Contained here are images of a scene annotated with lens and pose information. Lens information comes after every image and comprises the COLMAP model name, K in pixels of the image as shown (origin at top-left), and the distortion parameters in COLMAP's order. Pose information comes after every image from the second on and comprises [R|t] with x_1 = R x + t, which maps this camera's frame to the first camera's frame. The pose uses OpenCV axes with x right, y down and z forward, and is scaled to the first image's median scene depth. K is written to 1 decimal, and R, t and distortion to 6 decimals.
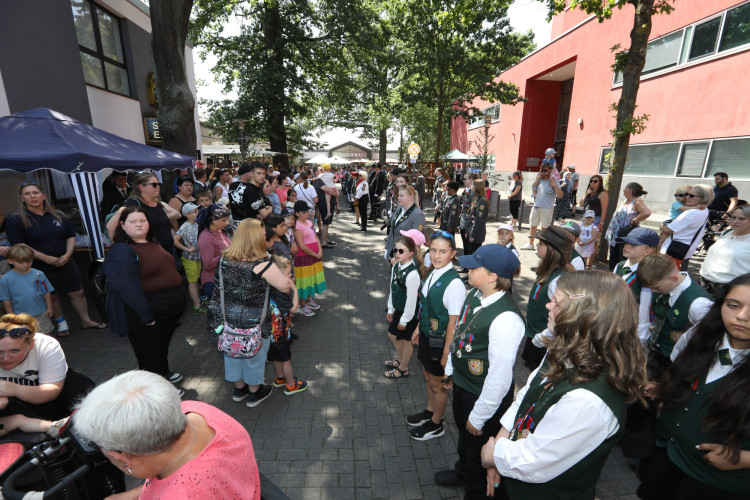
lens RADIAL K [[341.5, 0, 375.0], [0, 341.5, 250.0], [0, 0, 1]] dist [-0.010828, 0.000745]
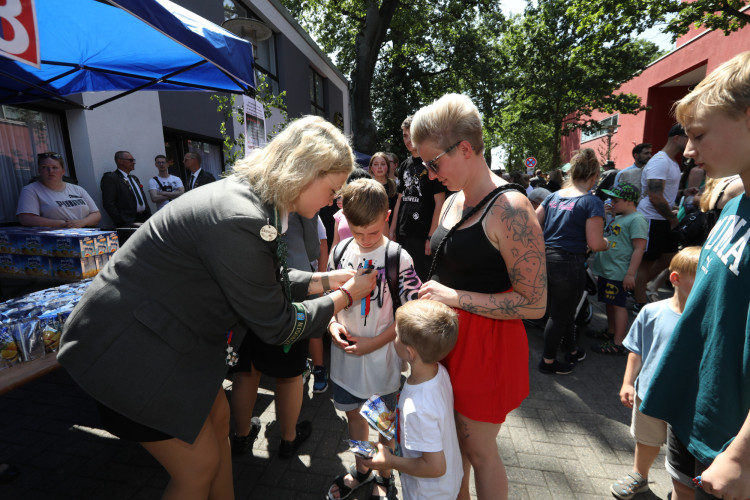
lens RADIAL K [[352.2, 0, 375.0], [0, 352.2, 250.0], [0, 0, 1]] dist [-0.000353, -0.000626]
pose [[0.969979, 0.007933, -0.243058, -0.094927], [-0.025620, 0.997239, -0.069696, 0.078898], [0.241834, 0.073831, 0.967505, -0.192519]]
